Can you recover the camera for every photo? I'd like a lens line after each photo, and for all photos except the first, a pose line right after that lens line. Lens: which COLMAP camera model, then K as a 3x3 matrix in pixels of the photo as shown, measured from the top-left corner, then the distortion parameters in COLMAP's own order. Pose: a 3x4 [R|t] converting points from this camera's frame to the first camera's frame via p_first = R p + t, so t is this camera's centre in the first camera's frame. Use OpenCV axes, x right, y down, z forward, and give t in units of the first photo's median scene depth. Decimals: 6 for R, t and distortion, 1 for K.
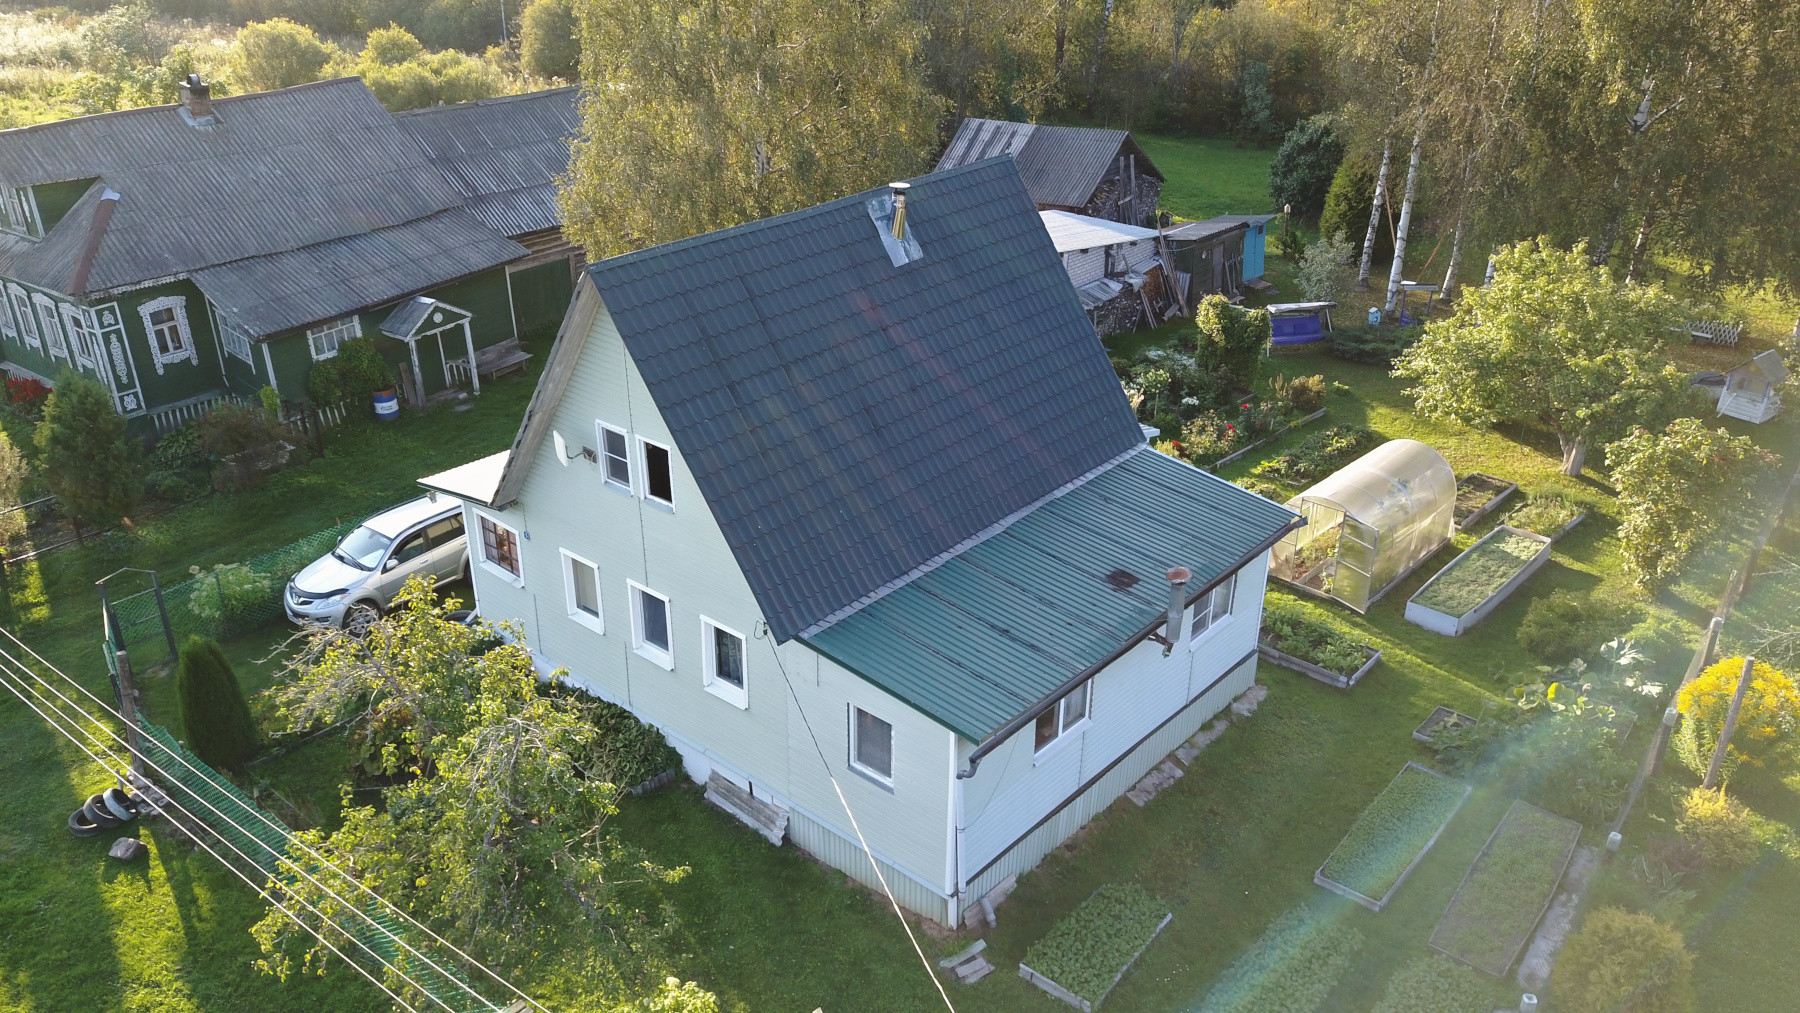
lens RADIAL K [[1355.1, 0, 860.5], [0, 1355.1, 506.8], [0, 0, 1]] dist [-0.000873, -0.001411]
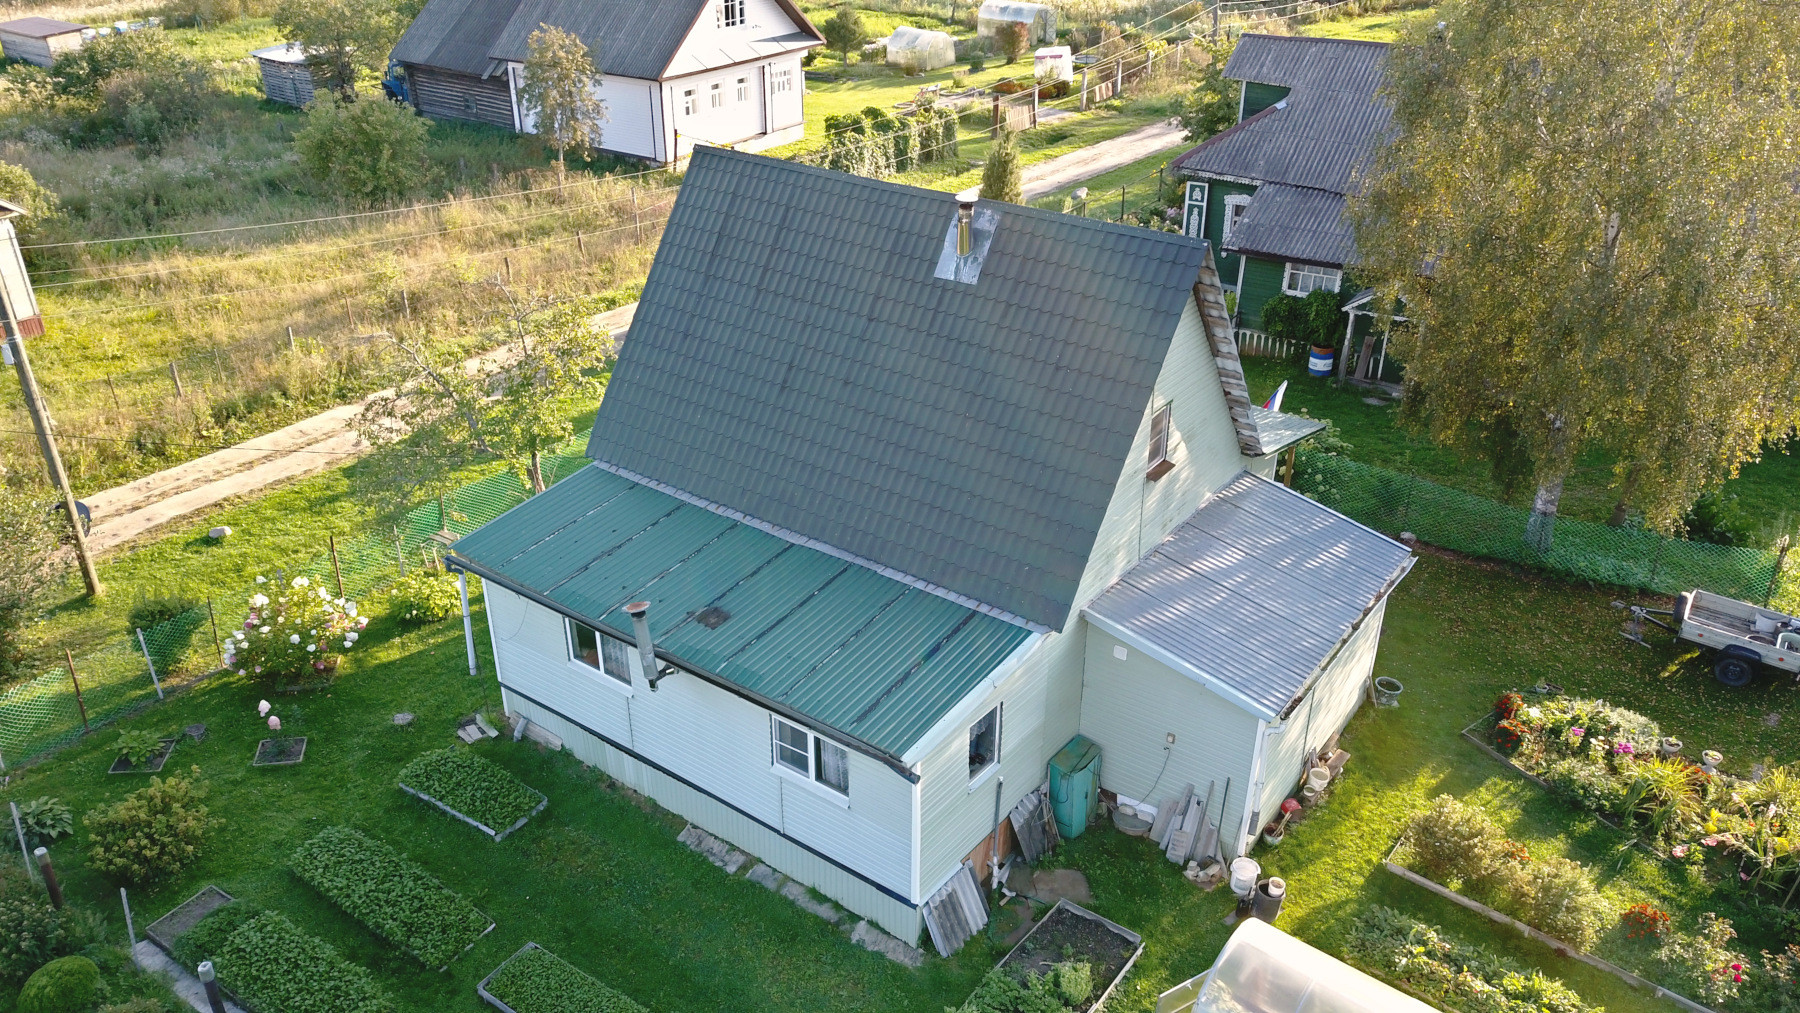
lens RADIAL K [[1355.1, 0, 860.5], [0, 1355.1, 506.8], [0, 0, 1]] dist [-0.000873, -0.001411]
pose [[0.103089, 0.478188, -0.872186, 0.598201], [-0.435551, 0.810025, 0.392626, -0.256665], [0.894241, 0.339406, 0.291780, 0.474146]]
